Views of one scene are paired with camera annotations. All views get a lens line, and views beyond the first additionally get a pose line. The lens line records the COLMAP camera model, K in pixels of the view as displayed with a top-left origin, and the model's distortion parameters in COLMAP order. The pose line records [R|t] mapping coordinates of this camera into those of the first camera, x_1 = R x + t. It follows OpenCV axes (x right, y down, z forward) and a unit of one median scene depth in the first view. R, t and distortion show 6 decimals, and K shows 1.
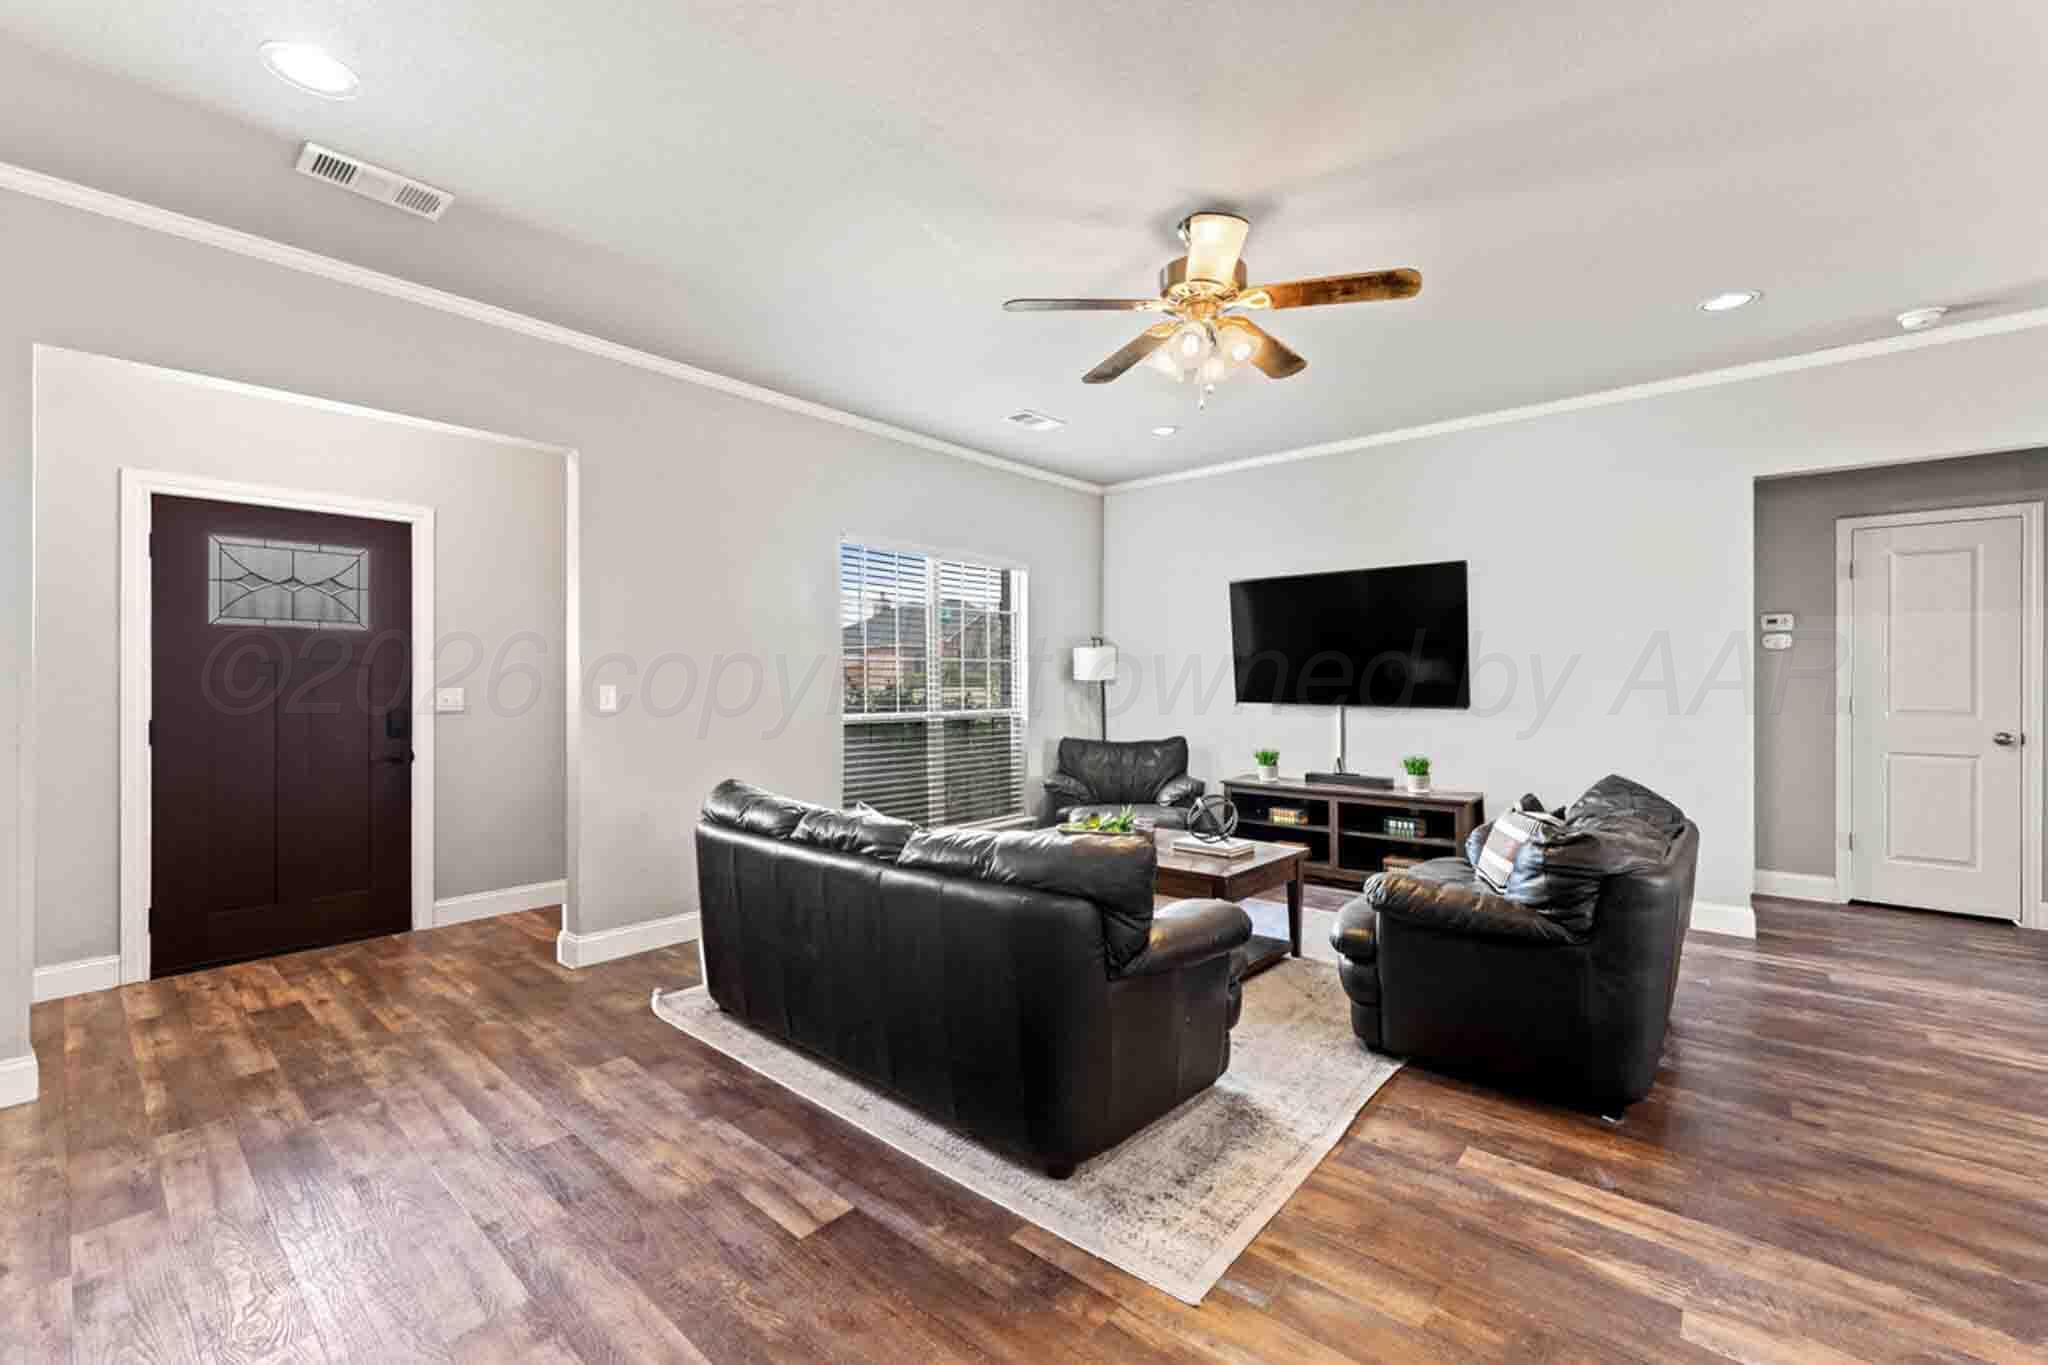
lens RADIAL K [[854.6, 0, 1039.0], [0, 854.6, 683.8], [0, 0, 1]] dist [0.001994, -0.000225]
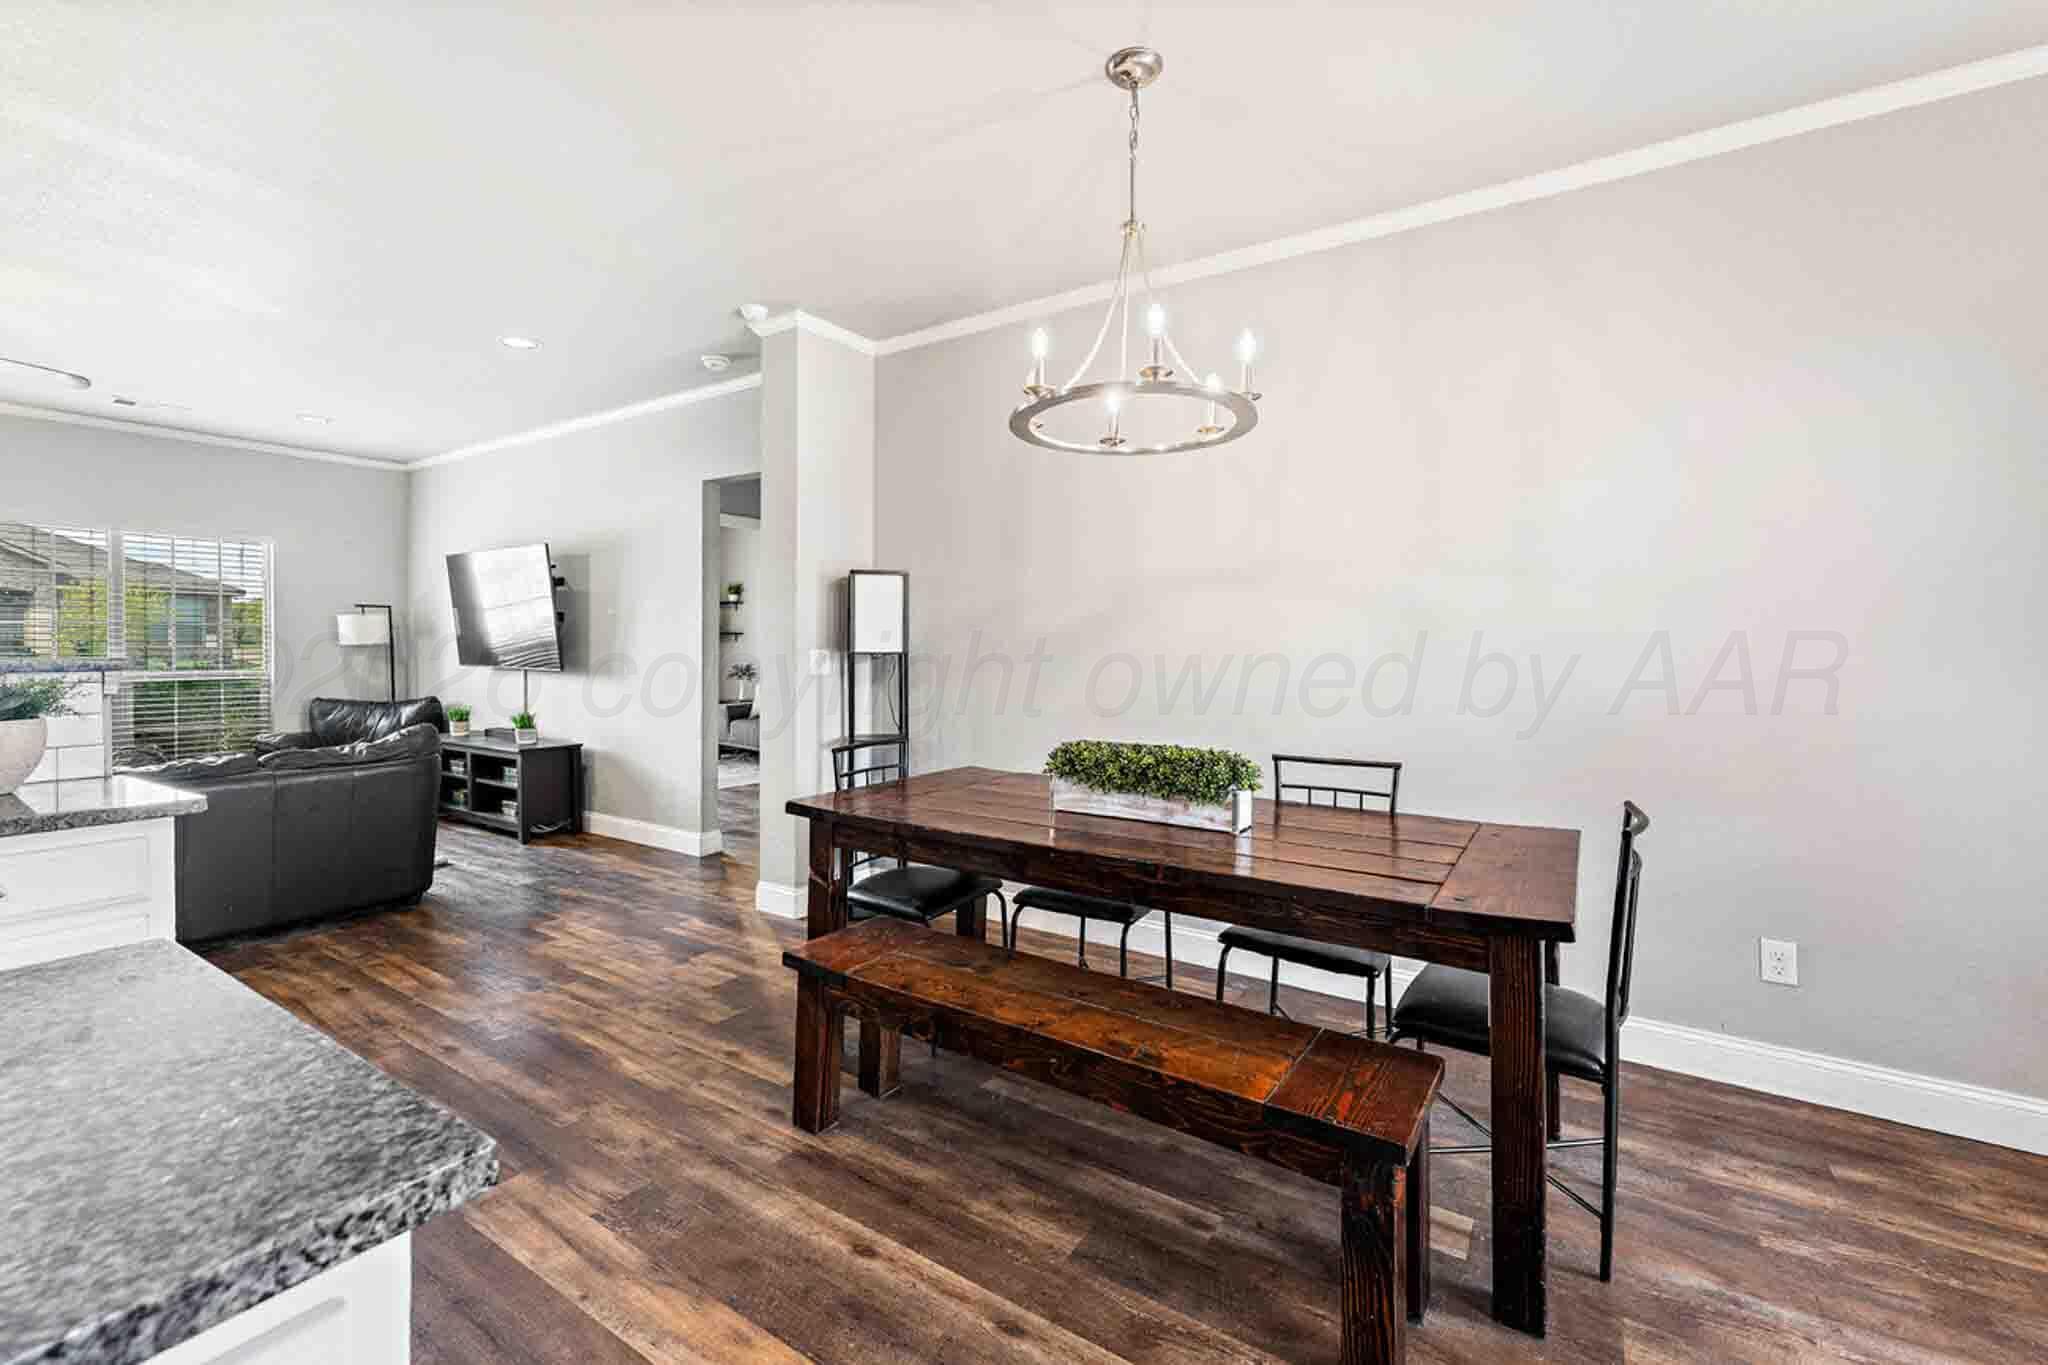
lens RADIAL K [[854.6, 0, 1034.0], [0, 854.6, 663.6], [0, 0, 1]] dist [0.001994, -0.000225]
pose [[0.990615, -0.001100, 0.136678, 1.363475], [-0.001817, 0.999773, 0.021212, -0.008695], [-0.136670, -0.021261, 0.990388, -0.338134]]
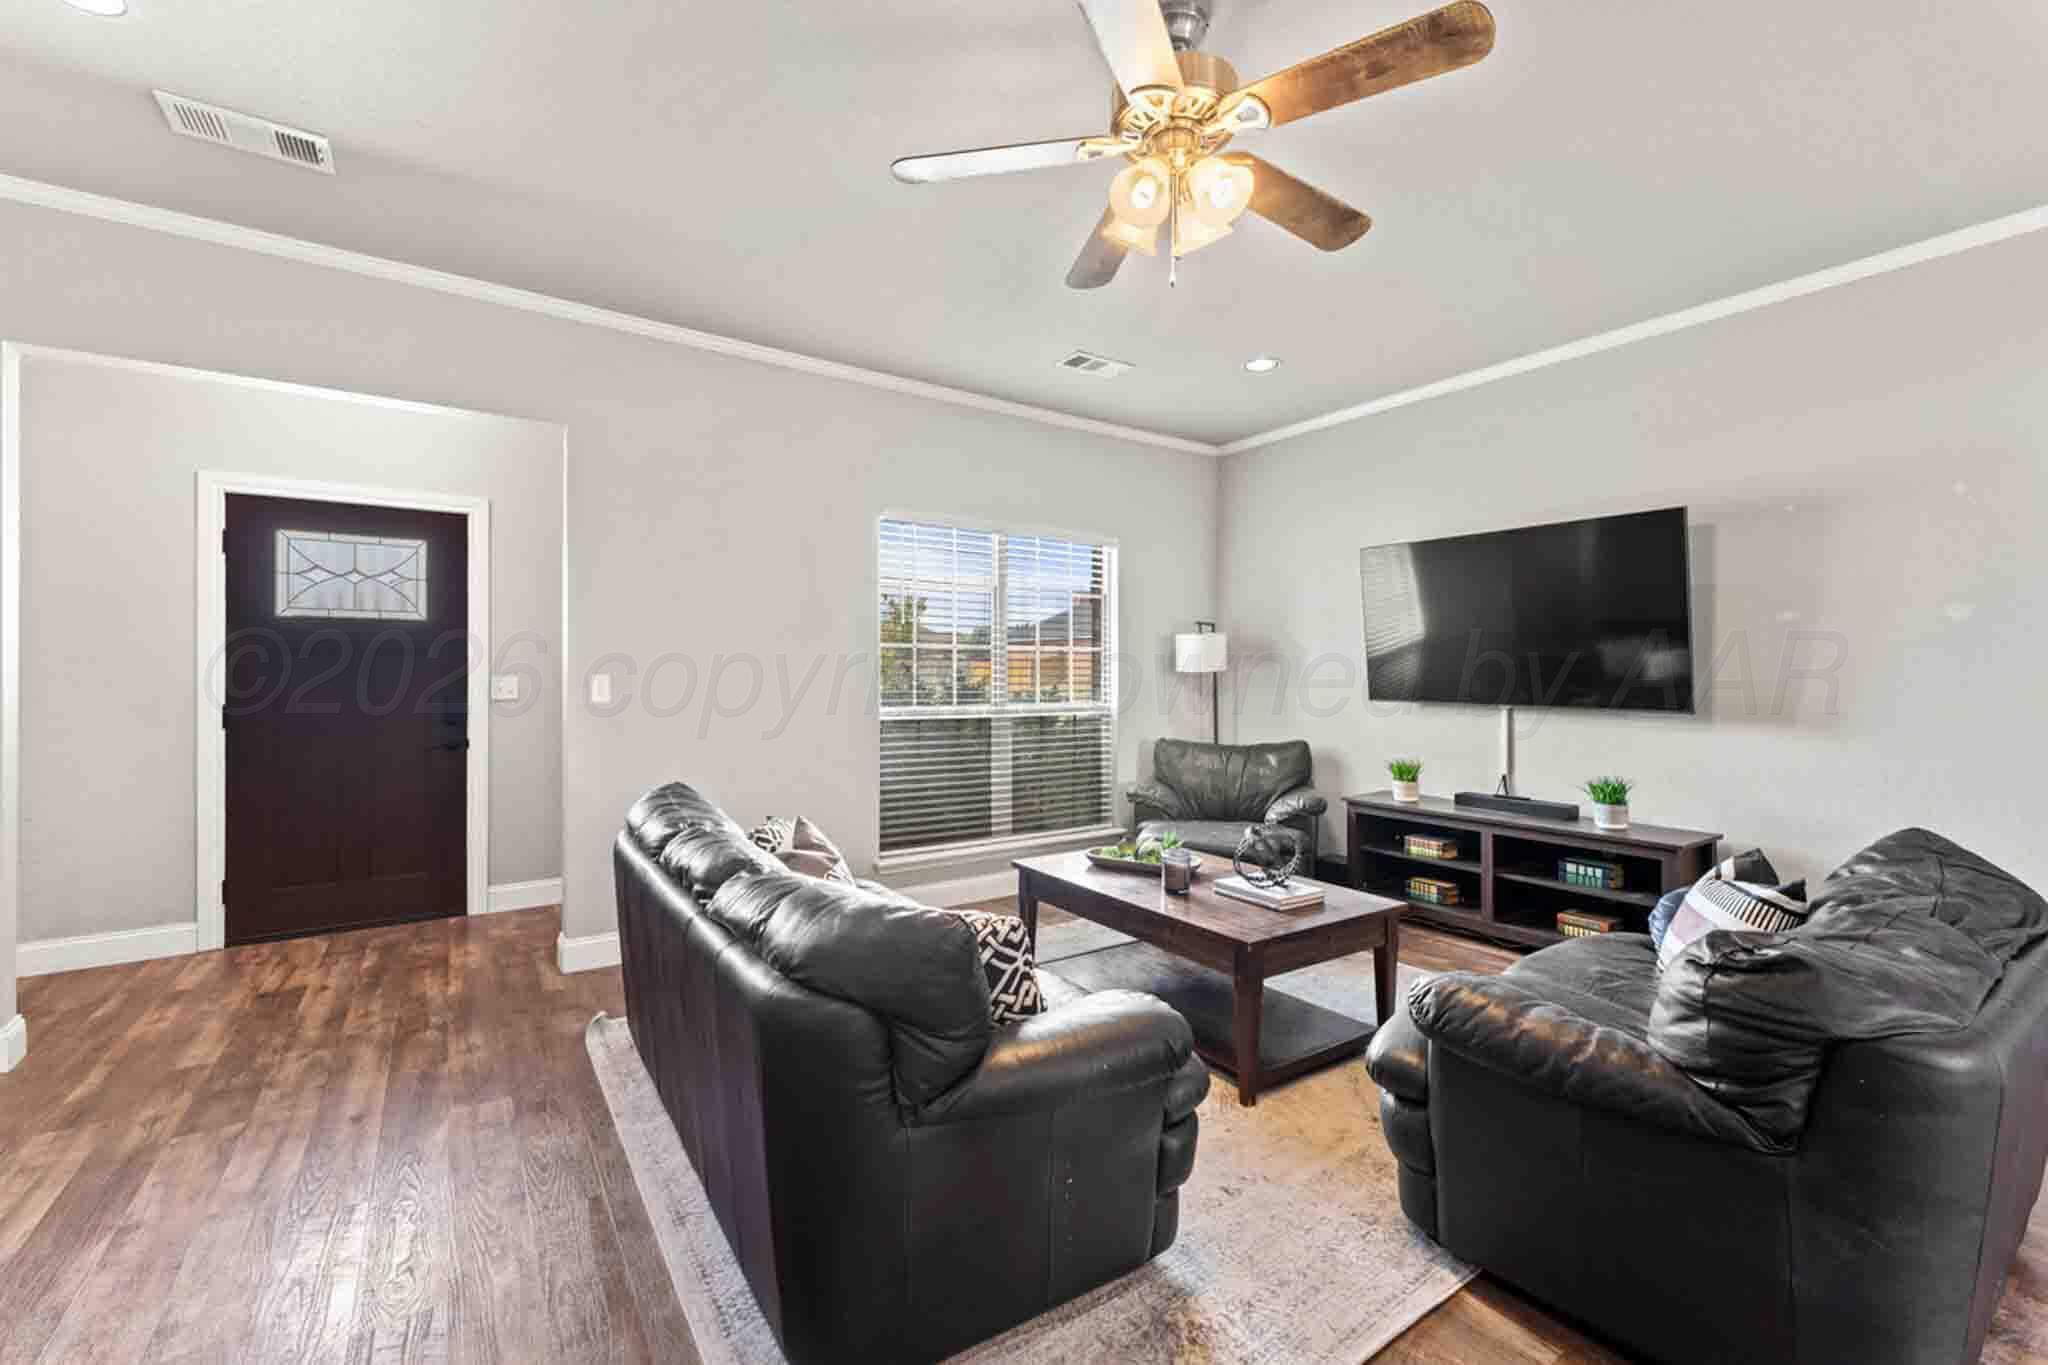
lens RADIAL K [[854.6, 0, 1021.4], [0, 854.6, 678.8], [0, 0, 1]] dist [0.001994, -0.000225]
pose [[0.966369, 0.006364, -0.257082, 0.202034], [-0.005305, 0.999974, 0.004812, -0.001536], [0.257106, -0.003287, 0.966378, 0.229269]]
